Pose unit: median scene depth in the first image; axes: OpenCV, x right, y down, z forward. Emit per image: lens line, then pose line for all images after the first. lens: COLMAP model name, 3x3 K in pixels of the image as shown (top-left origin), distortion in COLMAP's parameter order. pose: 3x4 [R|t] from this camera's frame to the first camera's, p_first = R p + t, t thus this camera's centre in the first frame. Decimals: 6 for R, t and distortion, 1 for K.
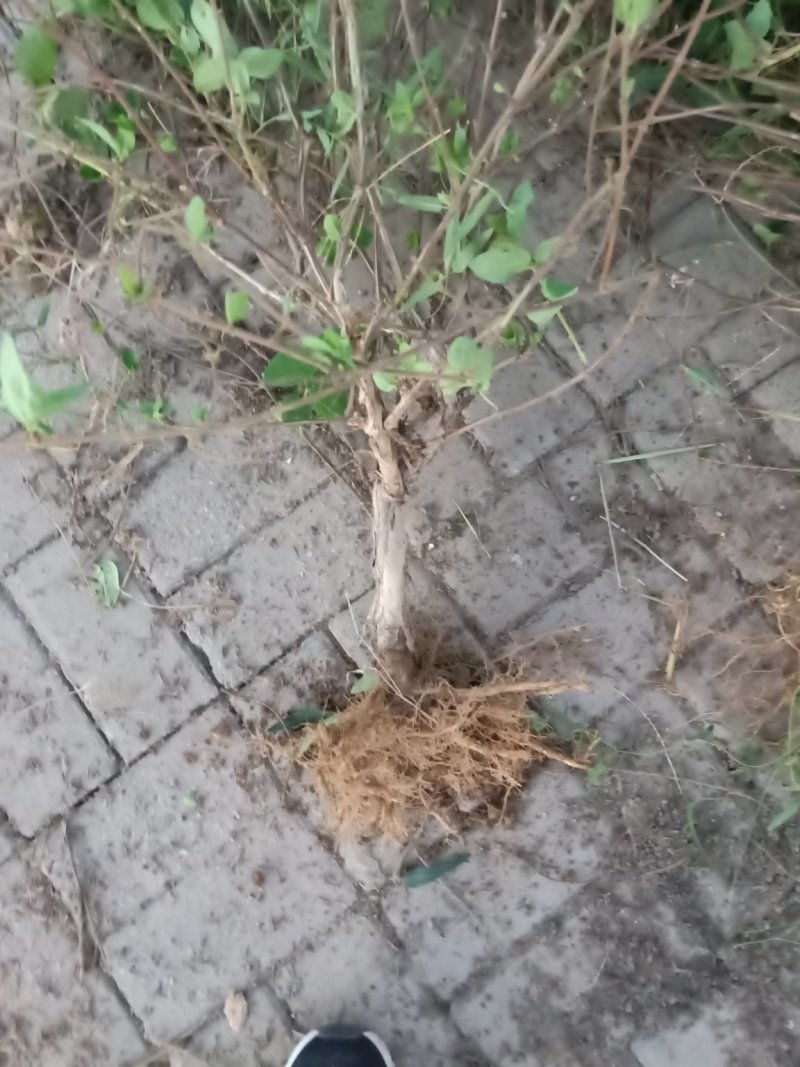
lens RADIAL K [[802.3, 0, 399.9], [0, 802.3, 530.7], [0, 0, 1]] dist [0.041959, -0.021848]
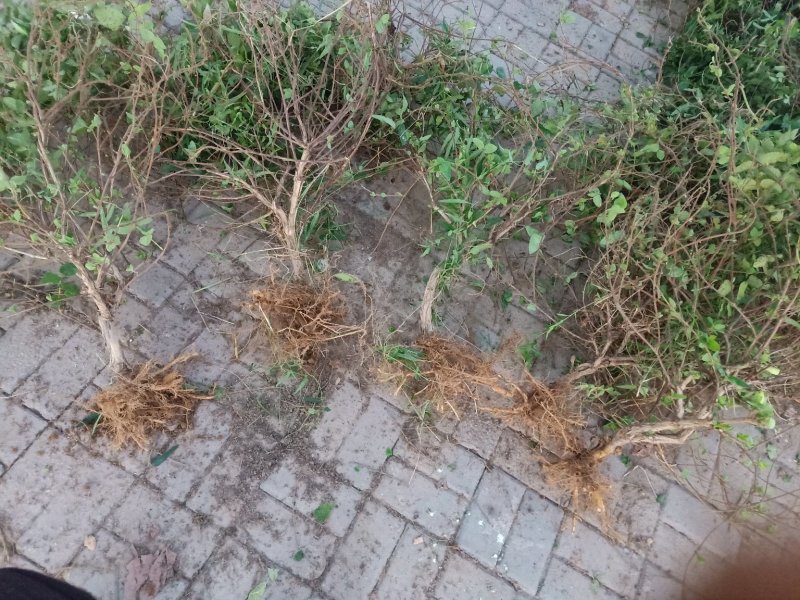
lens RADIAL K [[601.5, 0, 398.4], [0, 601.5, 298.6], [0, 0, 1]] dist [0.041959, -0.021848]
pose [[0.867565, -0.242441, 0.434228, -0.026299], [0.361407, 0.907141, -0.215591, 0.622732], [-0.341638, 0.343972, 0.874624, -0.996079]]
